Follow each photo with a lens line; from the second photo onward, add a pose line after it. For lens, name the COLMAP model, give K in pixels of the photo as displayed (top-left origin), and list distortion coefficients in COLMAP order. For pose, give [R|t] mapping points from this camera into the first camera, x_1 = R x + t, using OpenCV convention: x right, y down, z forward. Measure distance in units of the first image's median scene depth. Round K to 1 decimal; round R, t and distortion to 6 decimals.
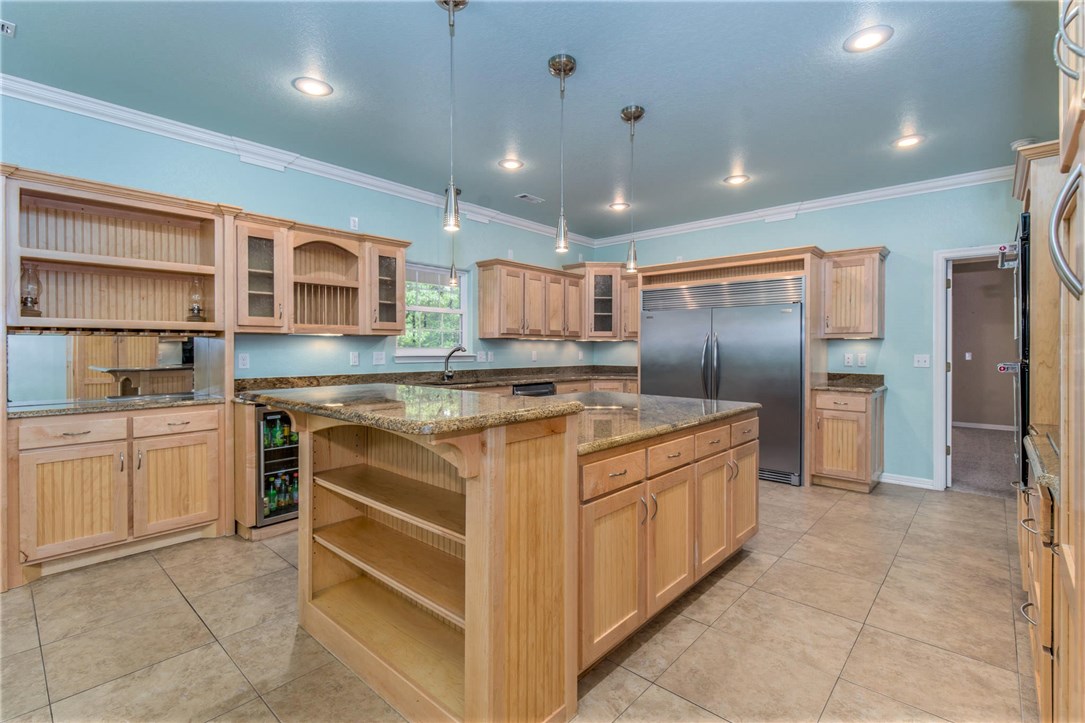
lens RADIAL K [[496.6, 0, 541.9], [0, 496.6, 350.0], [0, 0, 1]] dist [0.004380, 0.000476]
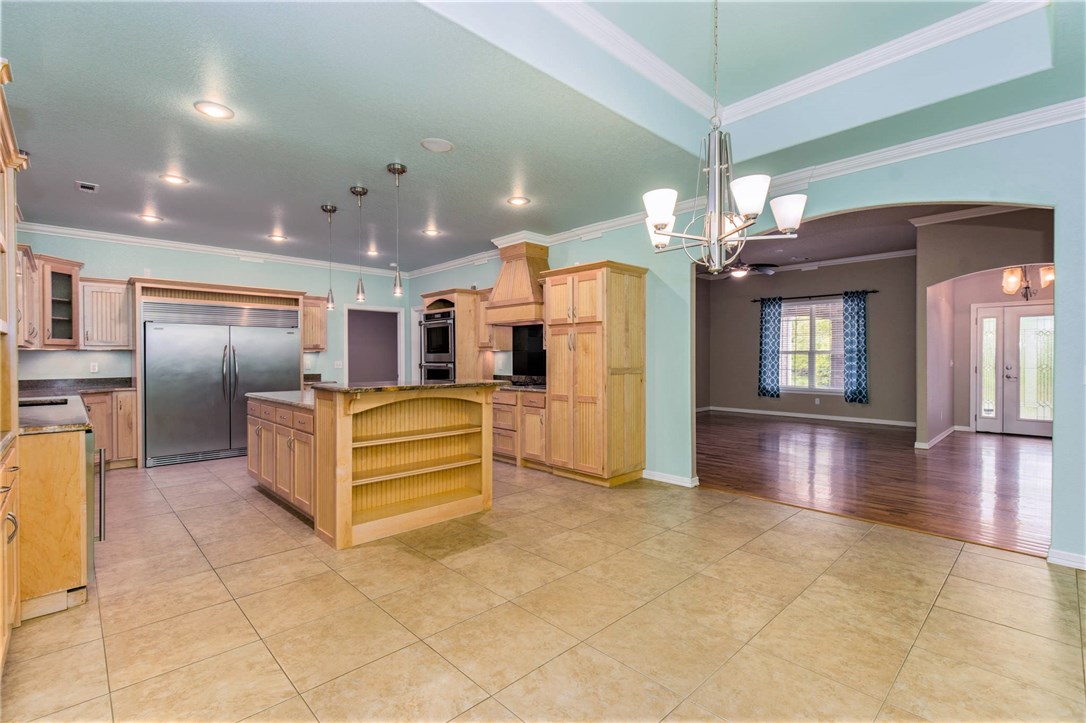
lens RADIAL K [[497.0, 0, 543.0], [0, 497.0, 361.5], [0, 0, 1]] dist [0.001275, 0.000146]
pose [[0.072994, -0.010487, 0.997277, -0.984474], [0.006359, 0.999929, 0.010049, -0.002940], [-0.997312, 0.005608, 0.073055, 0.157560]]
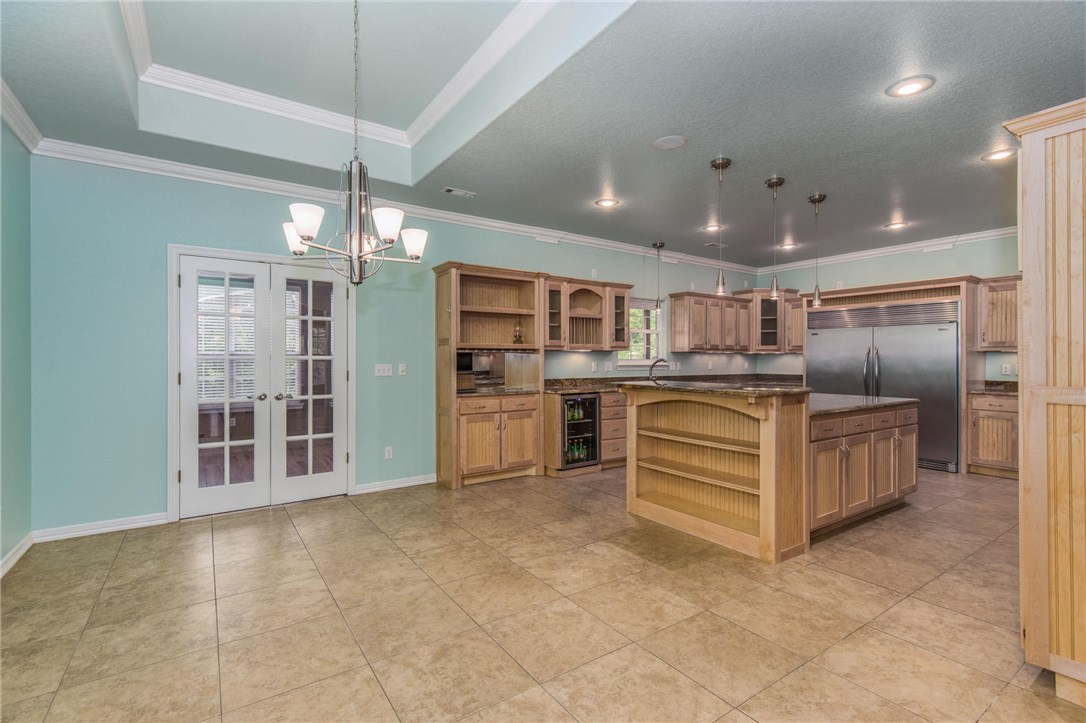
lens RADIAL K [[493.0, 0, 543.4], [0, 493.0, 357.1], [0, 0, 1]] dist [0.003802, -0.000094]
pose [[0.972375, -0.001324, -0.233421, -0.191344], [-0.000454, 0.999971, -0.007560, 0.000257], [0.233424, 0.007457, 0.972346, -0.435522]]
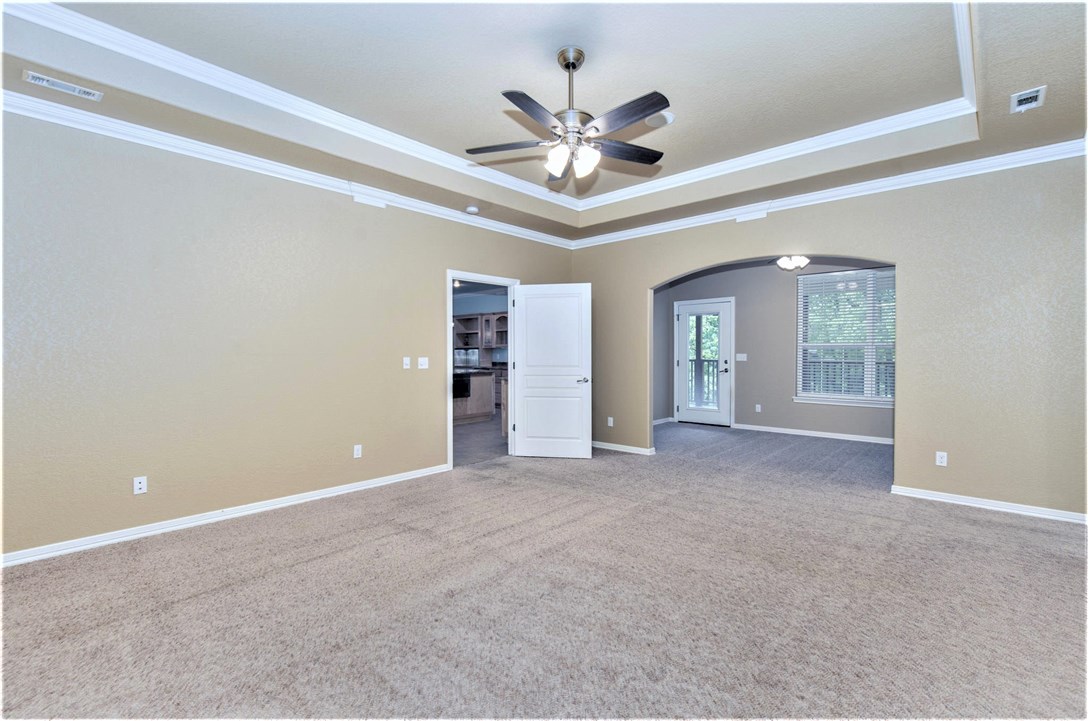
lens RADIAL K [[493.9, 0, 544.4], [0, 493.9, 356.1], [0, 0, 1]] dist [0.003802, -0.000094]
pose [[0.000458, 0.001514, -0.999999, 2.269766], [-0.006697, 0.999976, 0.001511, 0.012306], [0.999977, 0.006697, 0.000469, 1.132000]]
